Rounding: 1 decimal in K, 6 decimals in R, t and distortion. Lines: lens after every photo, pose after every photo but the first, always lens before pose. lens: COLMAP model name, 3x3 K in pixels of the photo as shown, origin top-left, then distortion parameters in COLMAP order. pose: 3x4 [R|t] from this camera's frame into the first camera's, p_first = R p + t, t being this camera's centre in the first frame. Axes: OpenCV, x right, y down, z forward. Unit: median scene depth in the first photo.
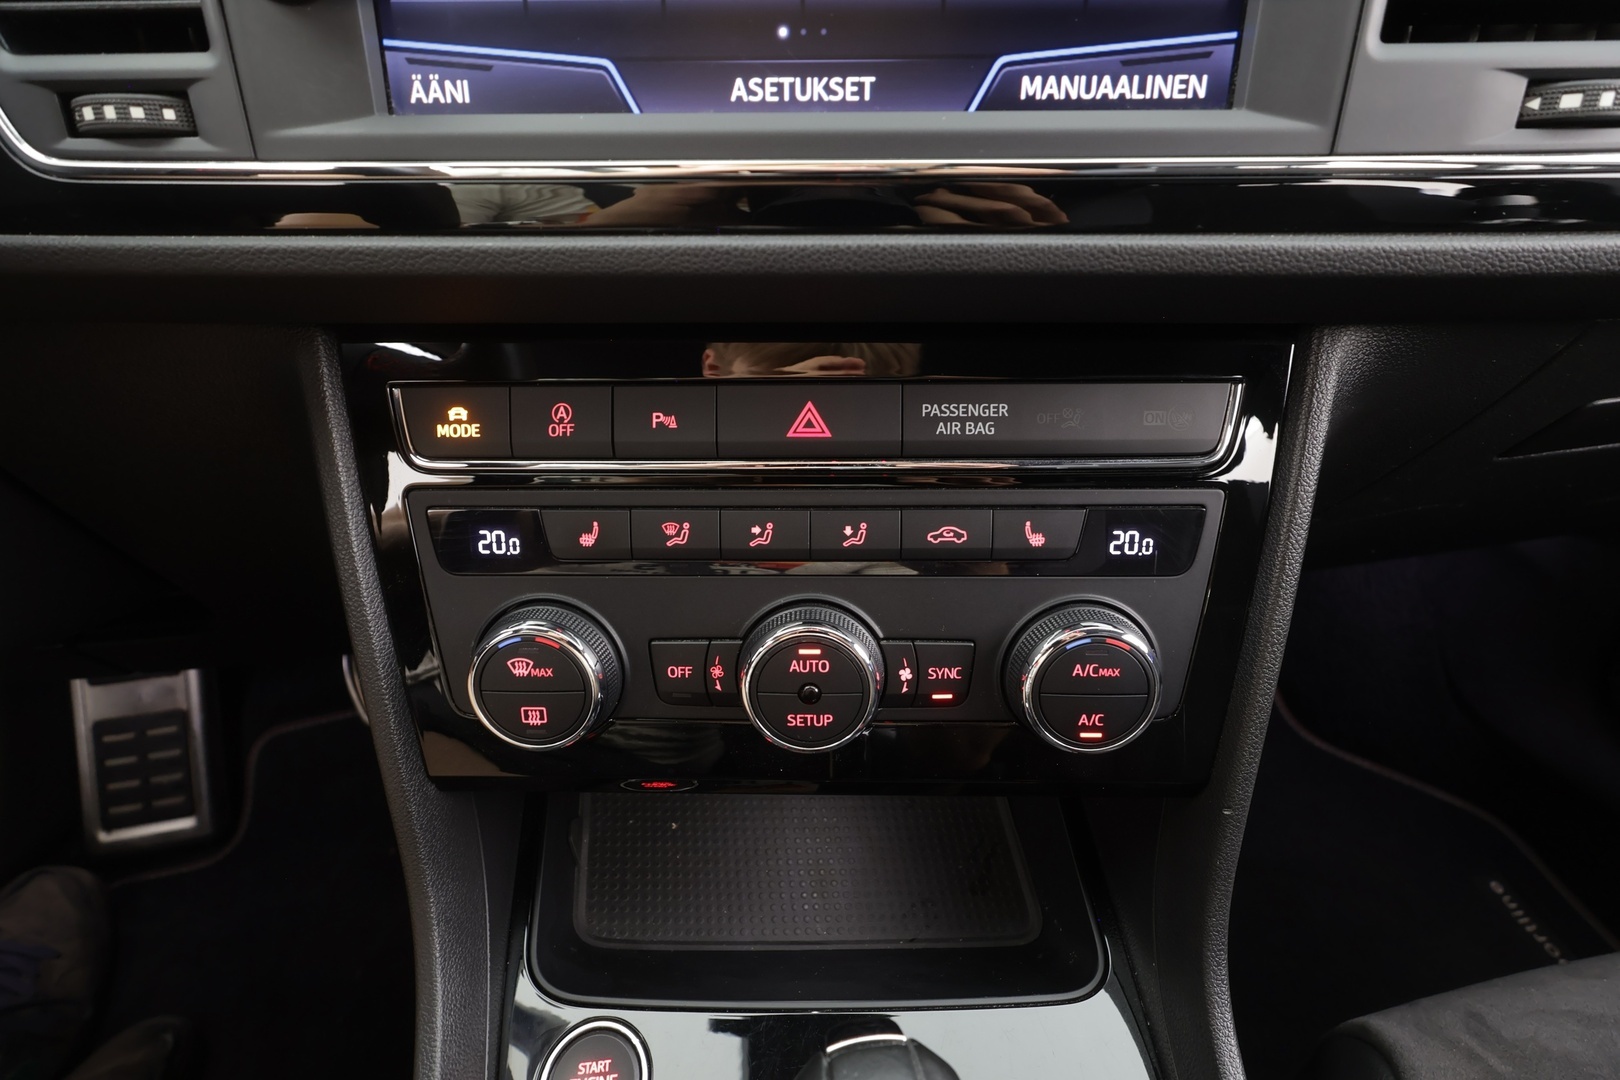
lens RADIAL K [[769.0, 0, 817.6], [0, 769.0, 548.0], [0, 0, 1]] dist [-0.000484, 0.000487]
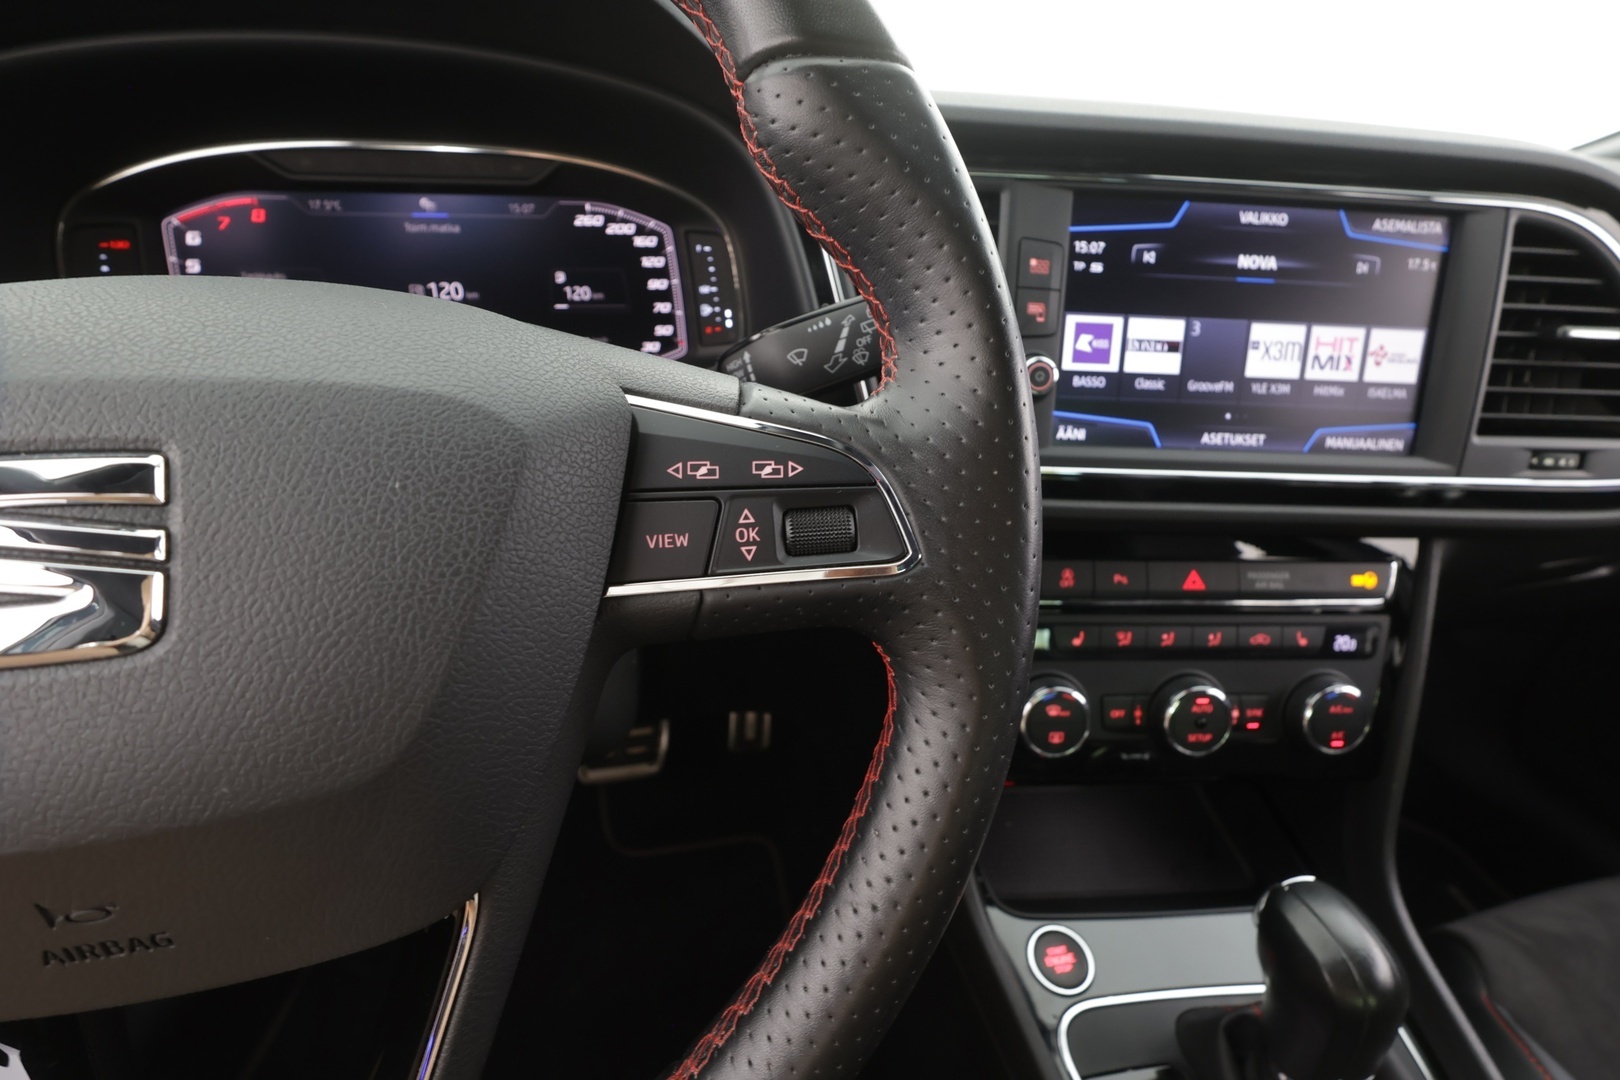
lens RADIAL K [[769.0, 0, 817.6], [0, 769.0, 548.0], [0, 0, 1]] dist [-0.000484, 0.000487]
pose [[0.994198, 0.012028, 0.106890, -1.157840], [-0.000032, 0.993760, -0.111537, -0.028857], [-0.107564, 0.110886, 0.987995, -0.824188]]
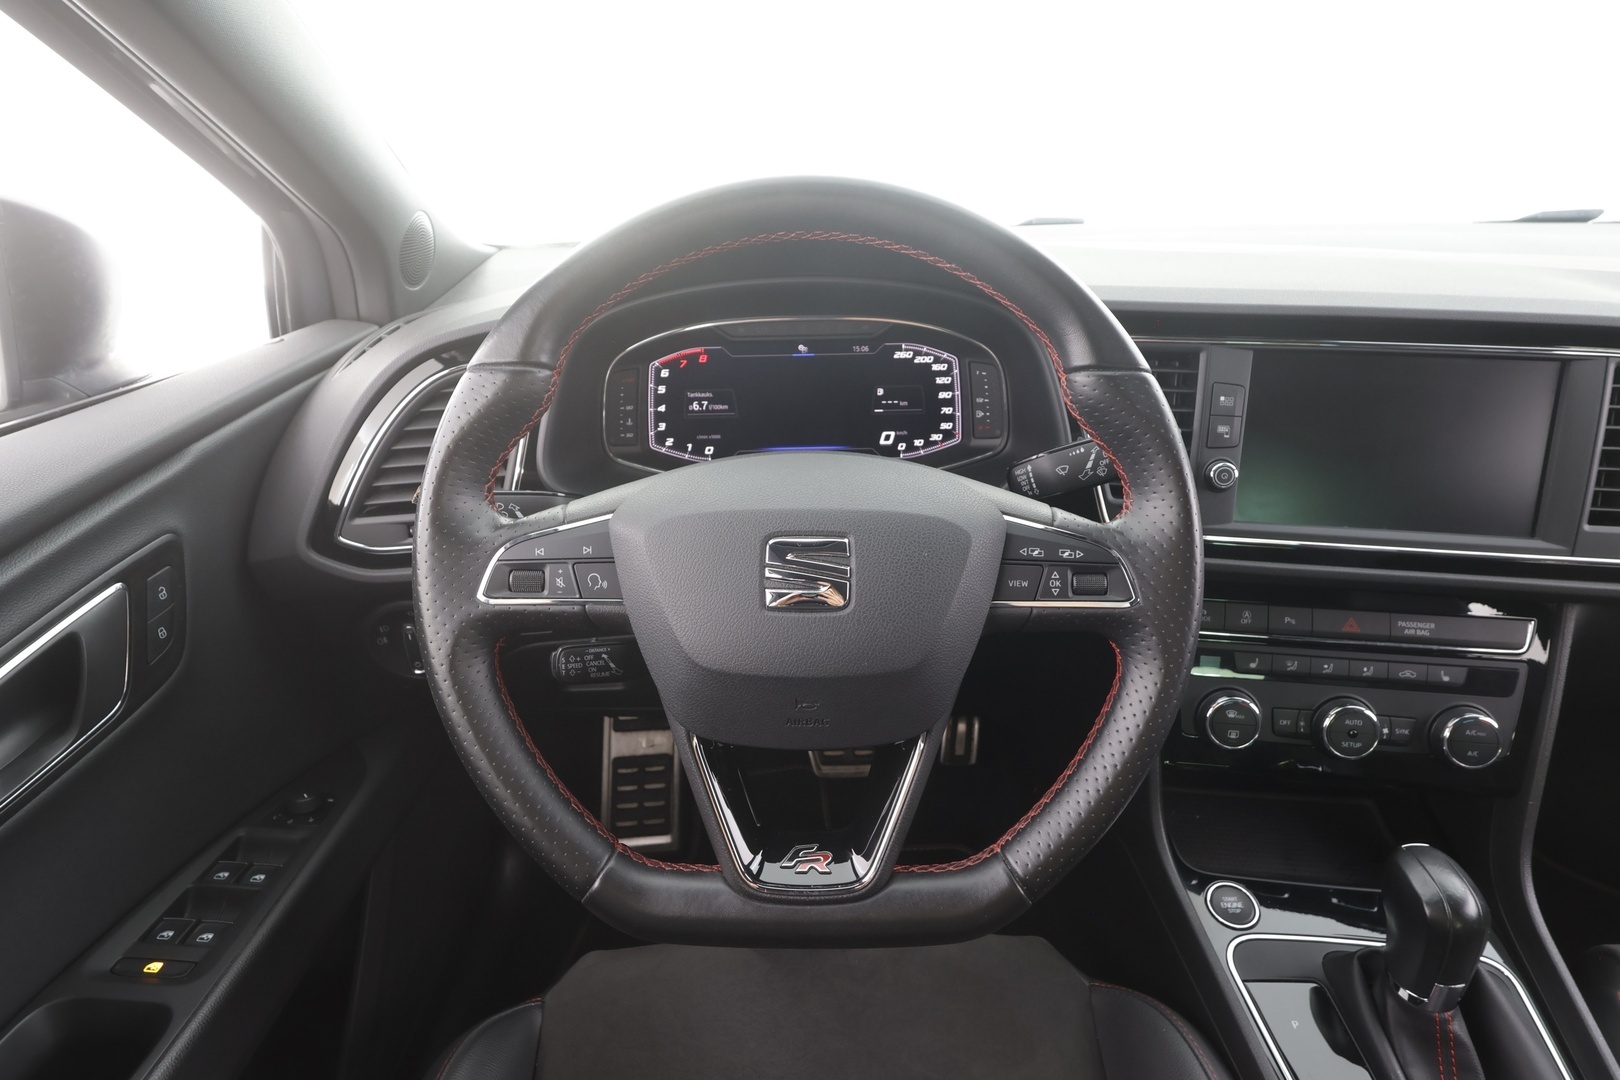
lens RADIAL K [[859.2, 0, 812.5], [0, 859.2, 536.8], [0, 0, 1]] dist [0.004473, -0.000509]
pose [[0.993454, 0.057189, -0.098883, -1.514020], [-0.070969, 0.987321, -0.141990, 0.078617], [0.089509, 0.148078, 0.984917, -2.011194]]
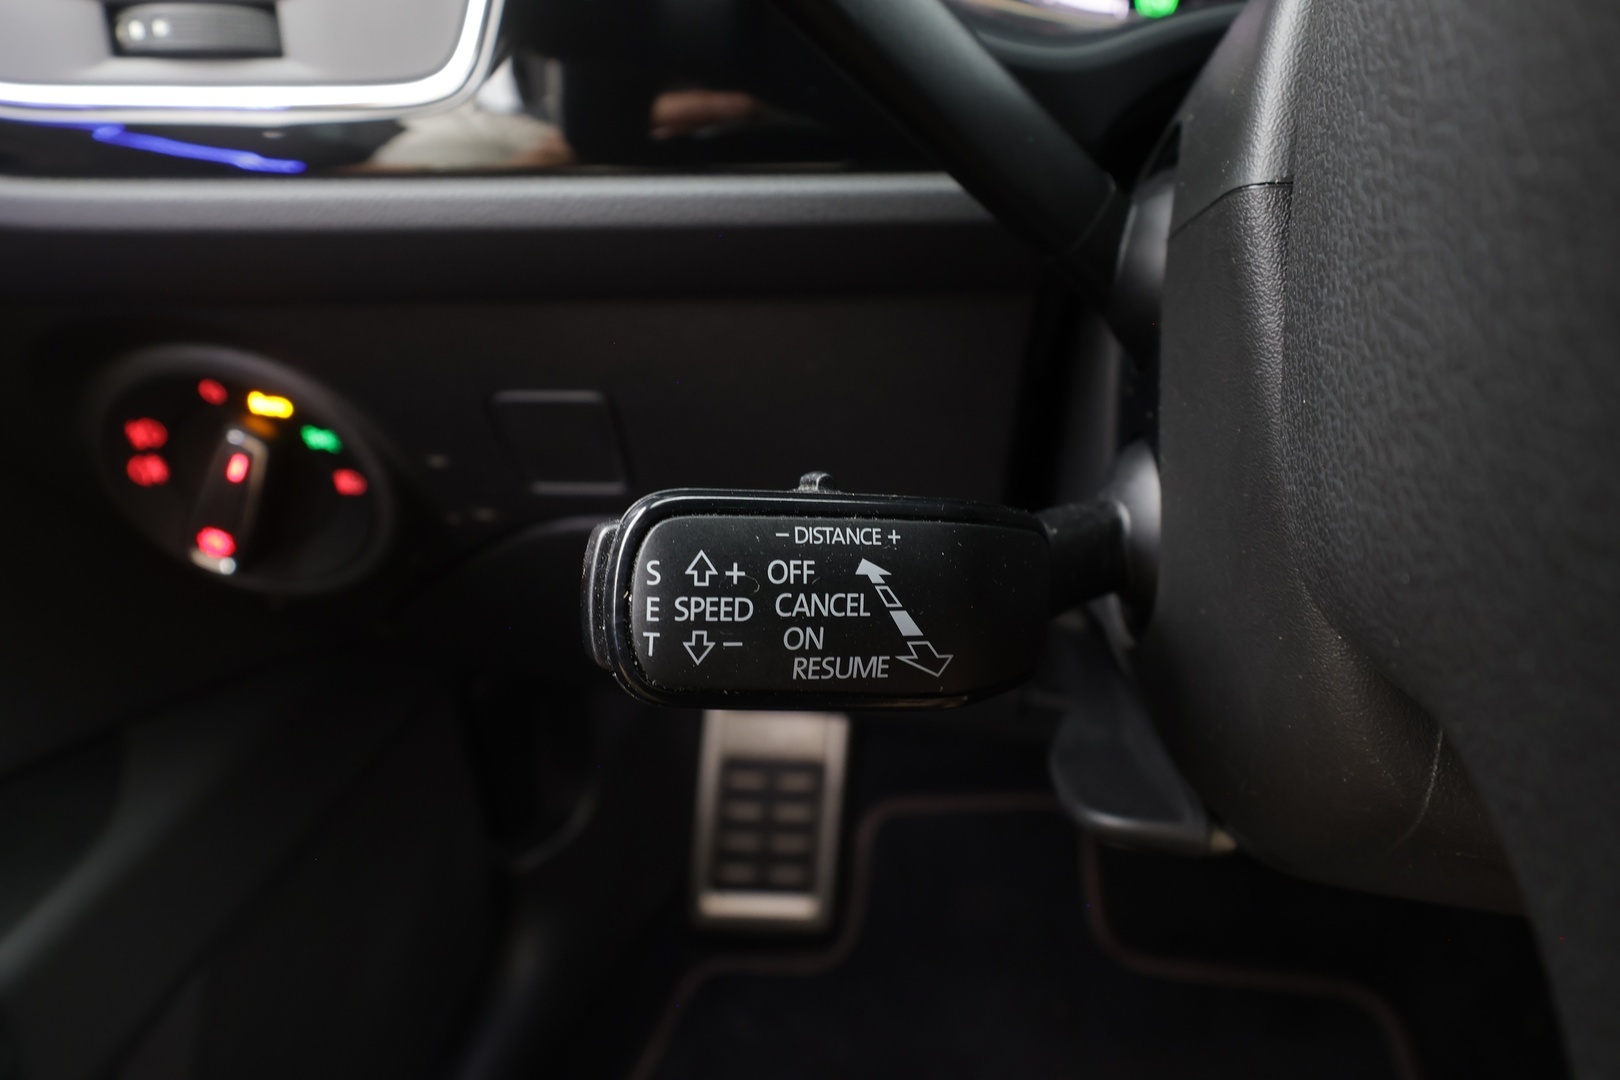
lens RADIAL K [[1035.2, 0, 815.4], [0, 1035.2, 508.5], [0, 0, 1]] dist [-0.003942, -0.000286]
pose [[0.966066, 0.149196, -0.210849, -2.256216], [-0.164346, 0.984803, -0.056156, 0.111980], [0.199266, 0.088902, 0.975904, -0.110097]]
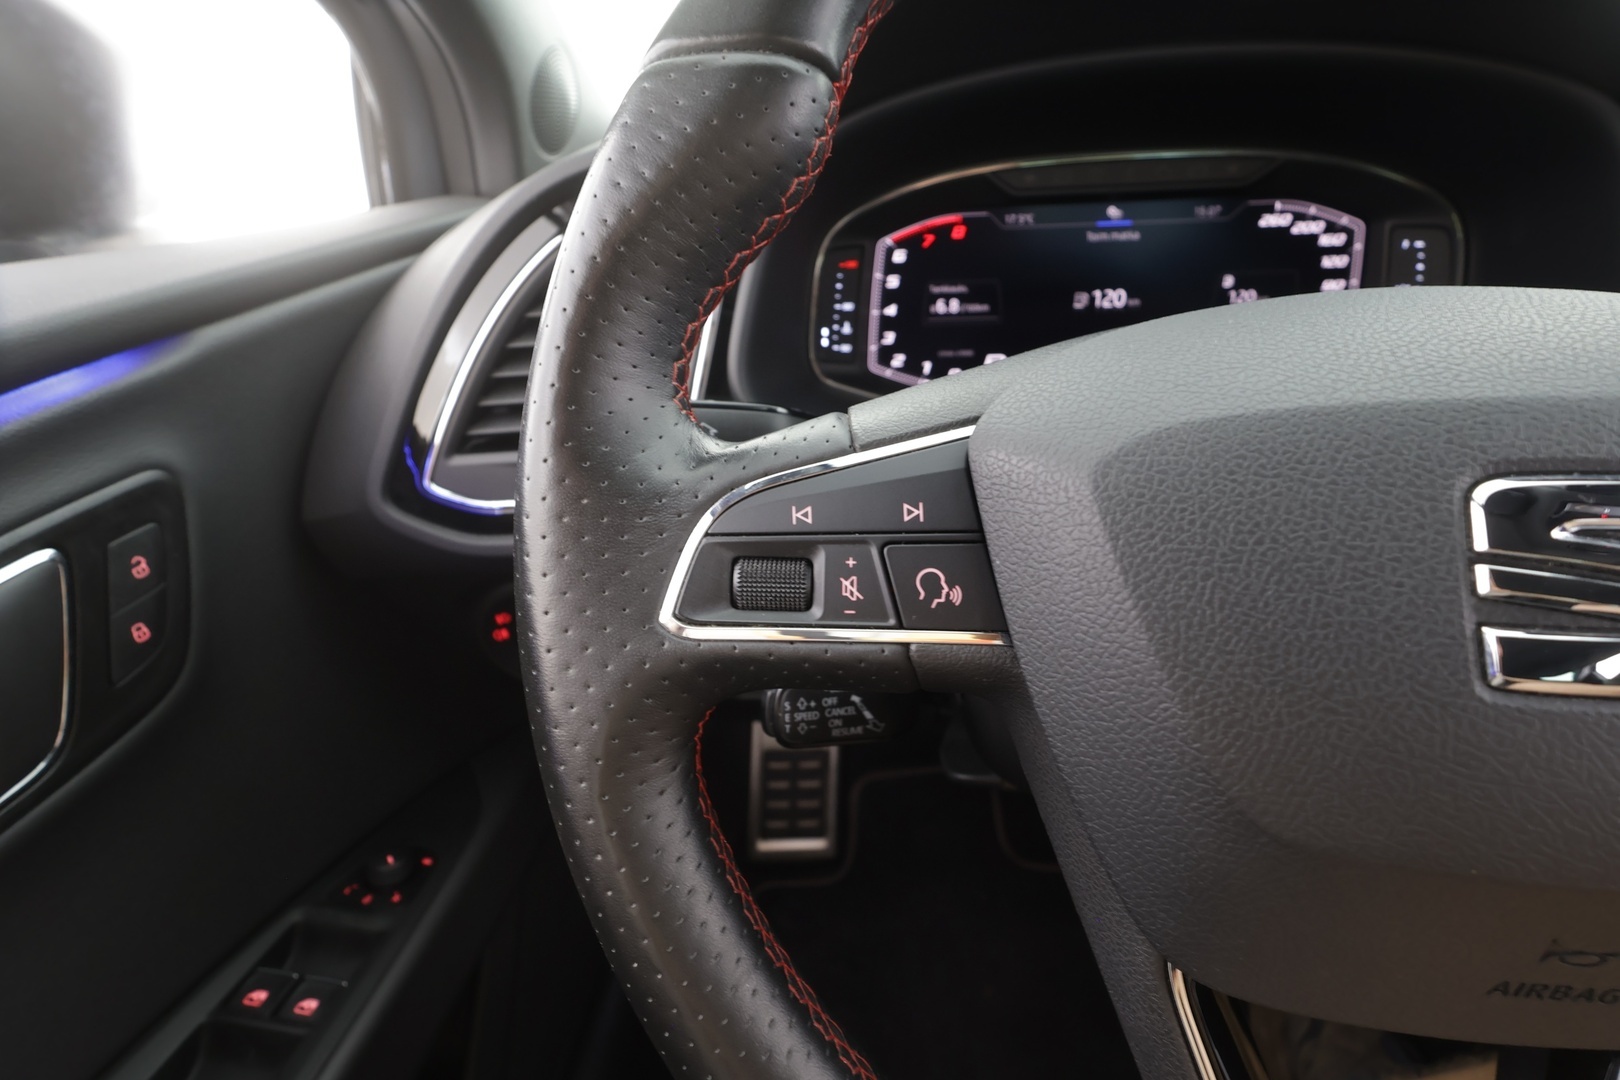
lens RADIAL K [[748.2, 0, 817.7], [0, 748.2, 537.4], [0, 0, 1]] dist [0.003597, 0.000070]
pose [[0.976256, 0.087271, -0.198262, -2.178673], [-0.106763, 0.990218, -0.089835, -0.038371], [0.188483, 0.108869, 0.976024, -0.808669]]
